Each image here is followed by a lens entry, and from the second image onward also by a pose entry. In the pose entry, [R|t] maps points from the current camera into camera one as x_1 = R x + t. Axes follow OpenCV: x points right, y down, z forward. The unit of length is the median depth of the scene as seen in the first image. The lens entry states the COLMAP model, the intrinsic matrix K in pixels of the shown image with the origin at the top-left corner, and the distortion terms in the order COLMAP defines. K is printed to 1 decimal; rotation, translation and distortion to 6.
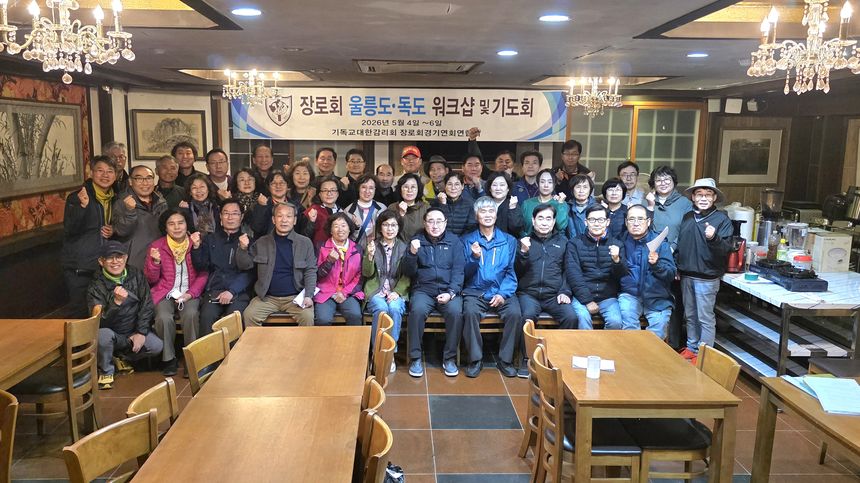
lens RADIAL K [[706.9, 0, 431.3], [0, 706.9, 252.6], [0, 0, 1]] dist [0.094949, -0.137470]
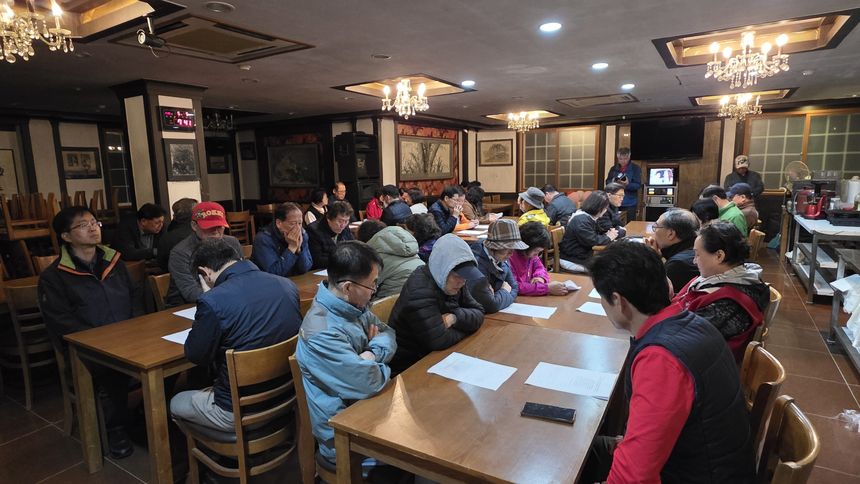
lens RADIAL K [[465.7, 0, 430.0], [0, 465.7, 242.0], [0, 0, 1]] dist [0.002407, 0.000384]
pose [[0.828827, 0.055602, -0.556735, 0.214044], [-0.057794, 0.998235, 0.013655, 0.074146], [0.556512, 0.020858, 0.830578, -0.150411]]
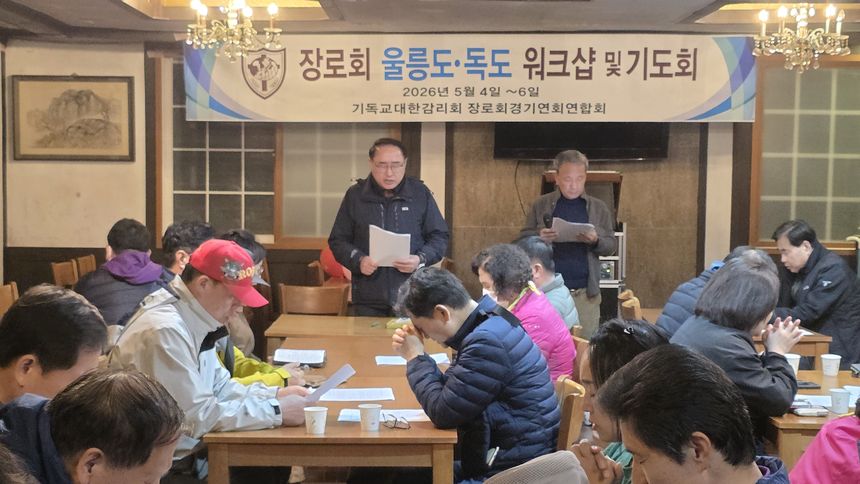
lens RADIAL K [[1428.1, 0, 430.0], [0, 1428.1, 242.0], [0, 0, 1]] dist [0.225099, -1.040958]
pose [[0.999312, -0.003834, -0.036885, -0.032445], [-0.000157, 0.994195, -0.107593, 0.067803], [0.037084, 0.107525, 0.993511, -0.163394]]
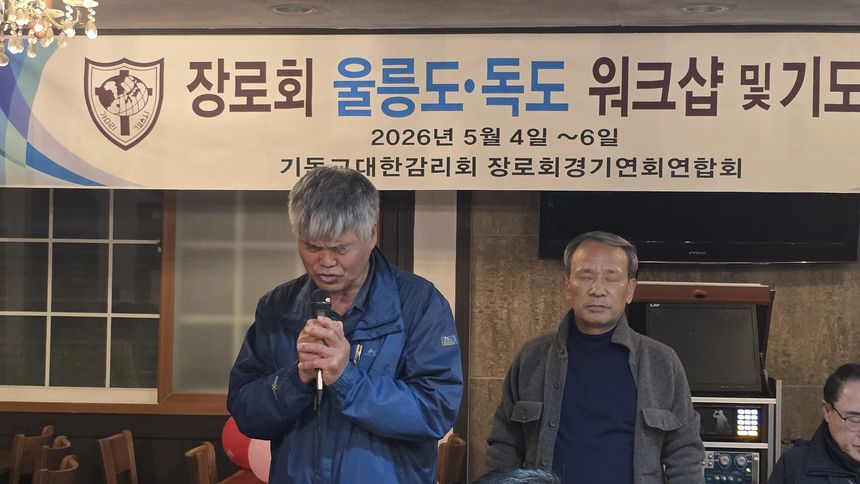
lens RADIAL K [[1618.9, 0, 430.0], [0, 1618.9, 242.0], [0, 0, 1]] dist [0.187806, -0.391791]
pose [[0.993720, 0.000439, -0.111890, 0.012128], [-0.020327, 0.984060, -0.176673, -0.005053], [0.110029, 0.177838, 0.977889, 0.284558]]
